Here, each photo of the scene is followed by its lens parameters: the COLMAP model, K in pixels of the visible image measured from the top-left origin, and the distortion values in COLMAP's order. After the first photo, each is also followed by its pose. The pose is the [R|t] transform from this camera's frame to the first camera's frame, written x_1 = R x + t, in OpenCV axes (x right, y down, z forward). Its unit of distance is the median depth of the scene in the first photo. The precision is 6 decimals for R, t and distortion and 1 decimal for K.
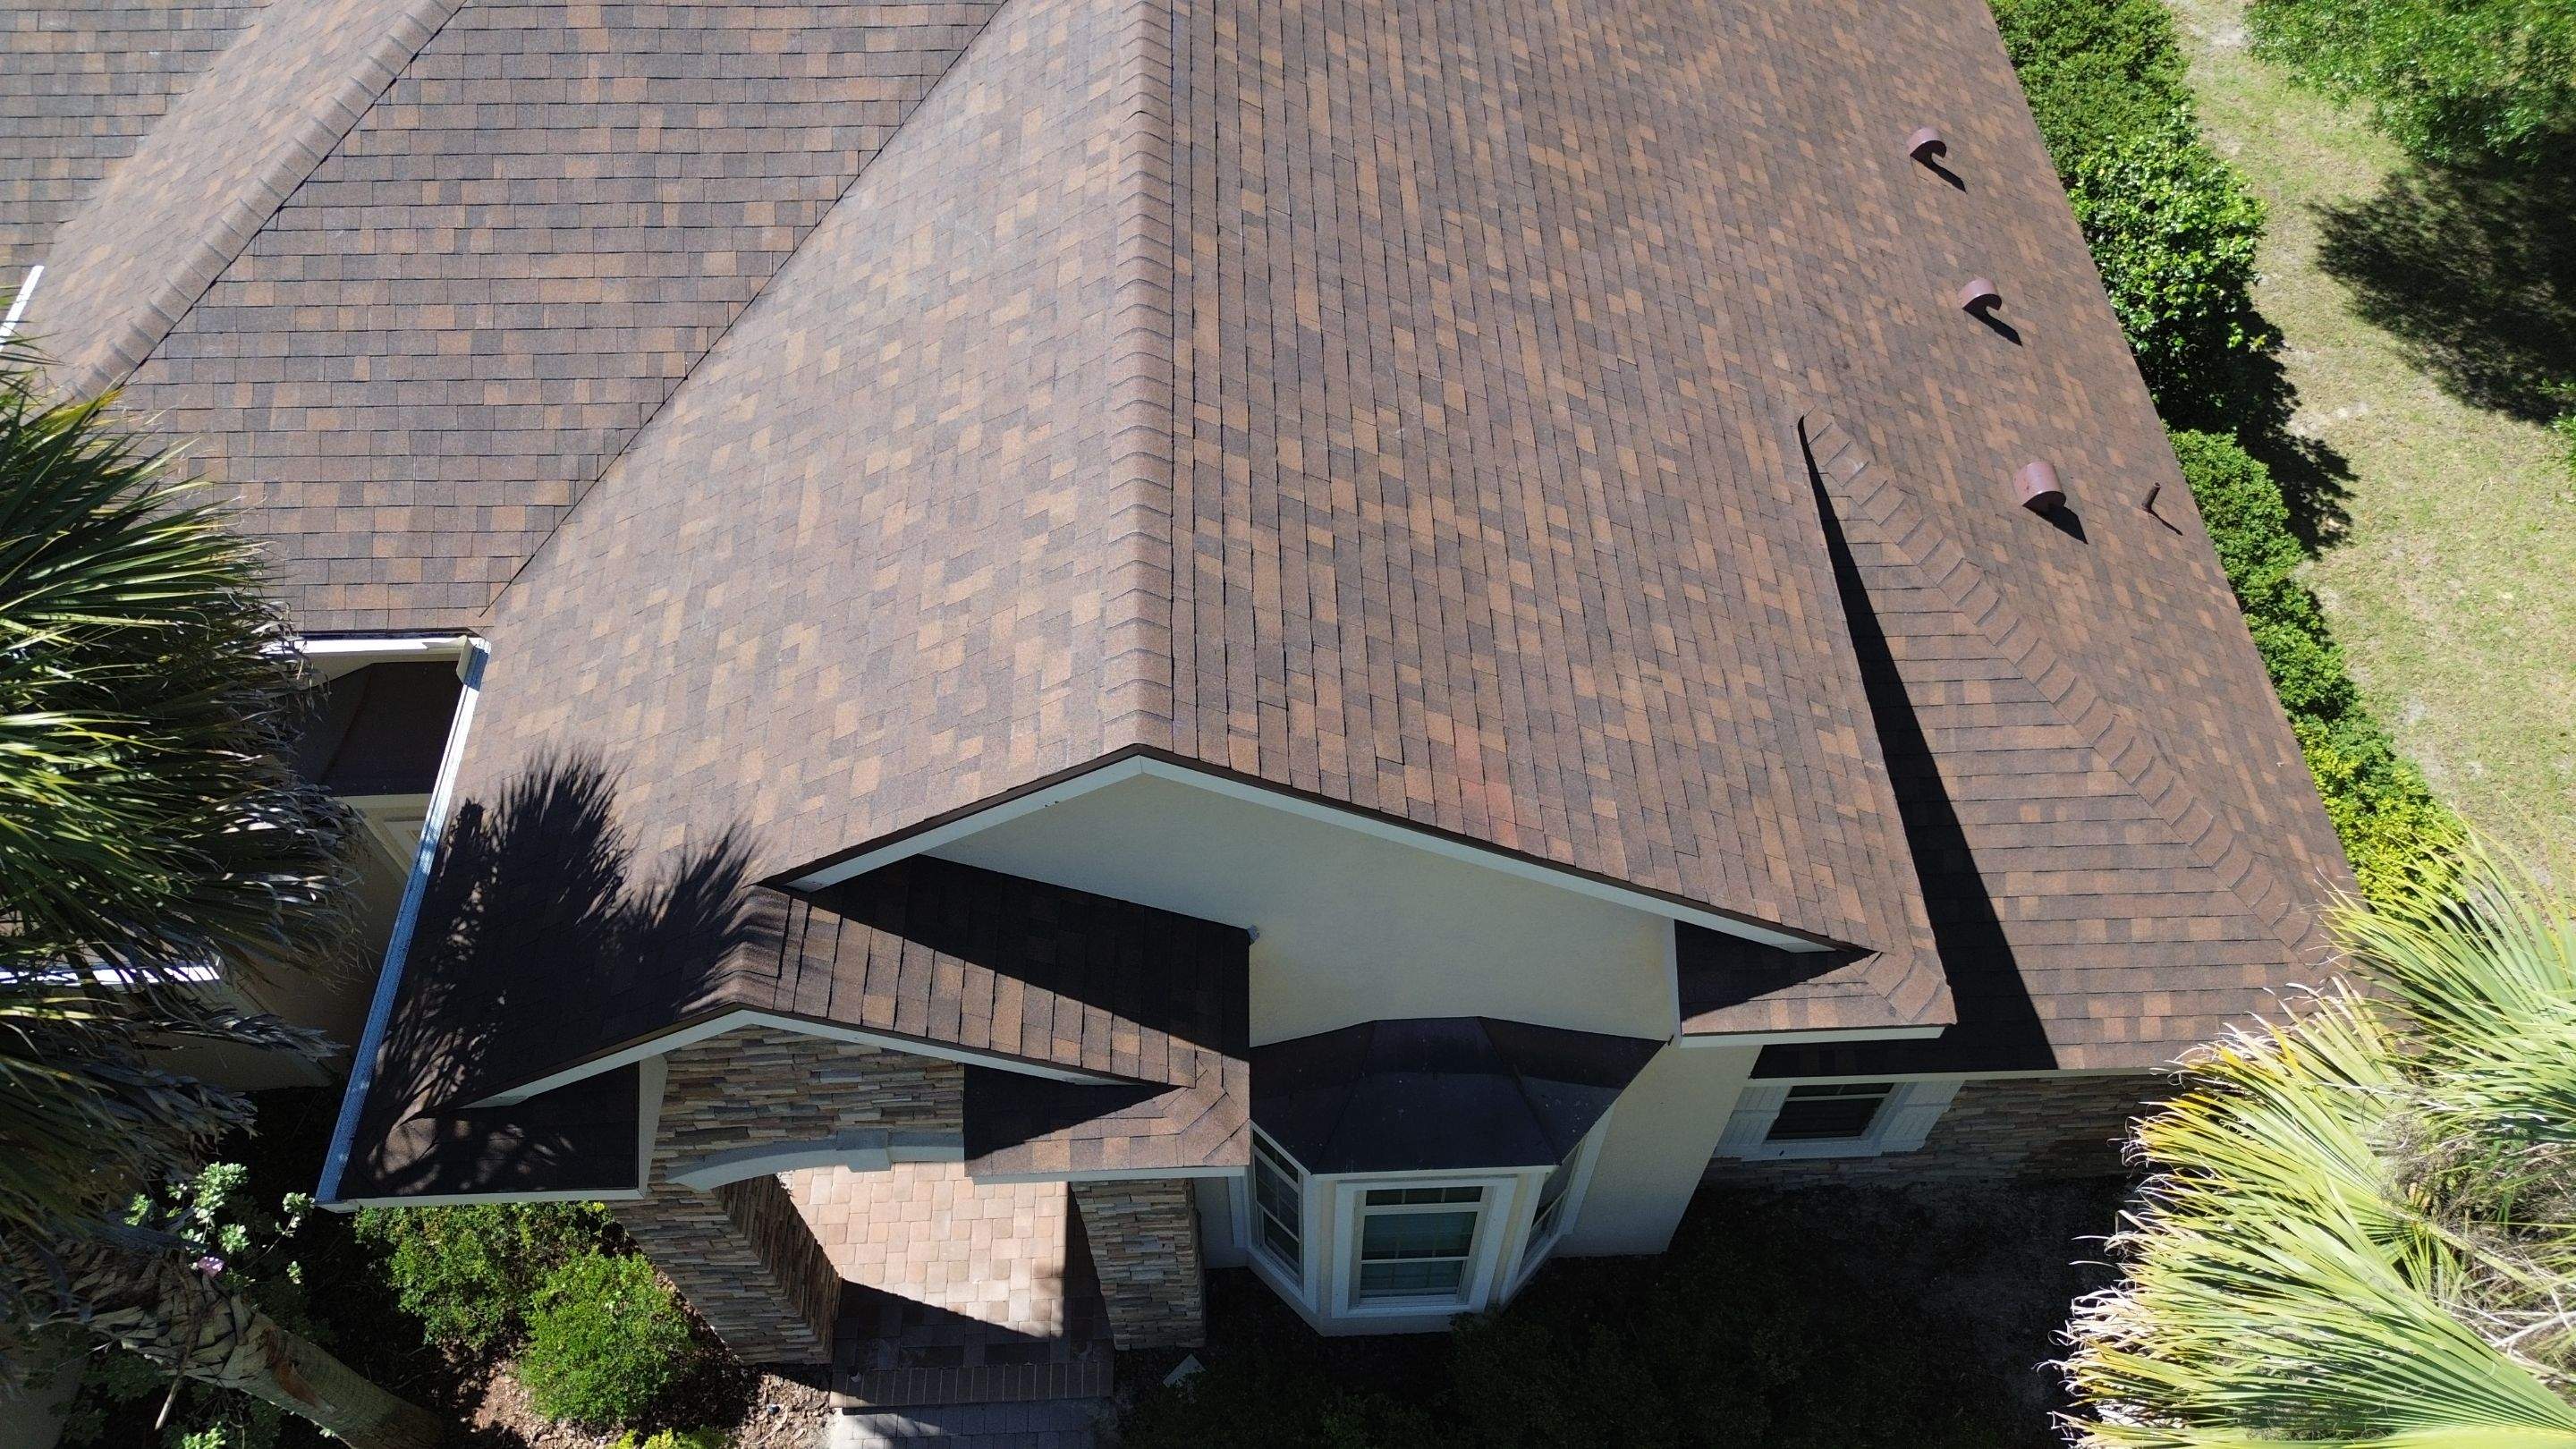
lens RADIAL K [[1818.6, 0, 1288.0], [0, 1818.6, 724.5], [0, 0, 1]] dist [0.079927, -0.088297]
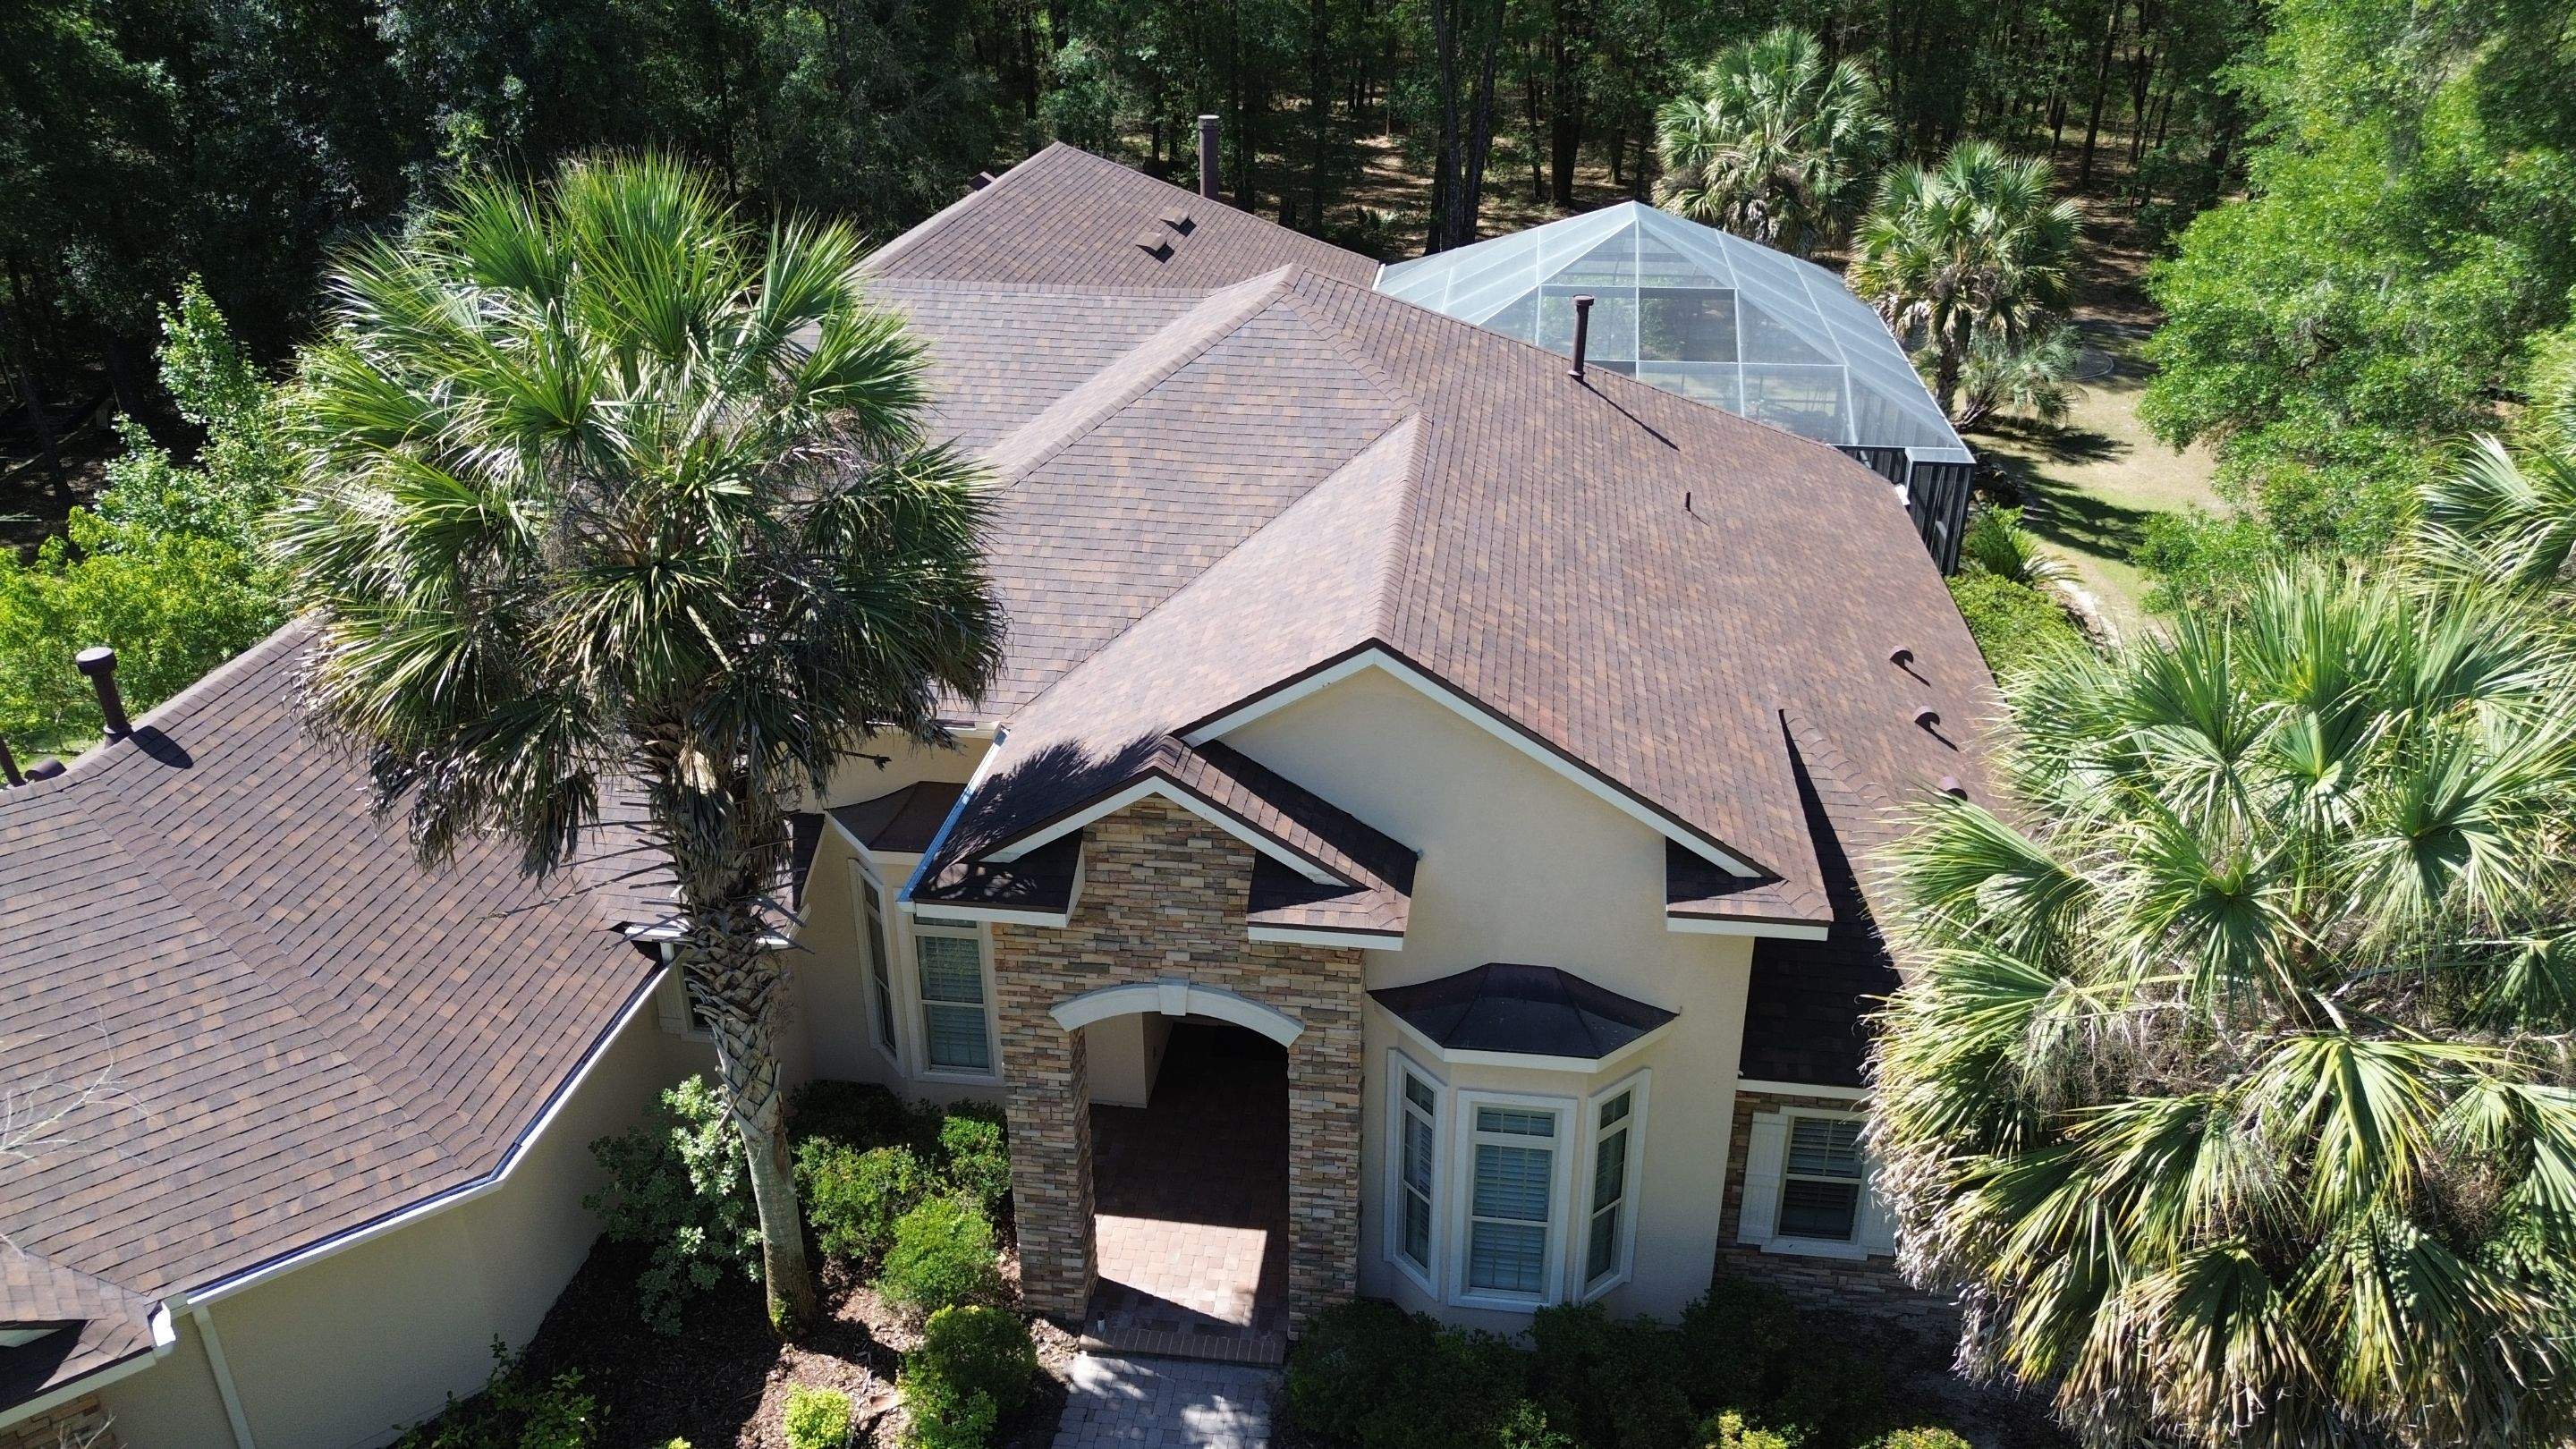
lens RADIAL K [[1829.6, 0, 1296.2], [0, 1829.6, 712.3], [0, 0, 1]] dist [0.055720, -0.048395]
pose [[0.987532, 0.074329, -0.138764, 0.084100], [-0.132550, 0.868140, -0.478293, 0.745162], [0.084915, 0.490723, 0.867168, -0.516184]]
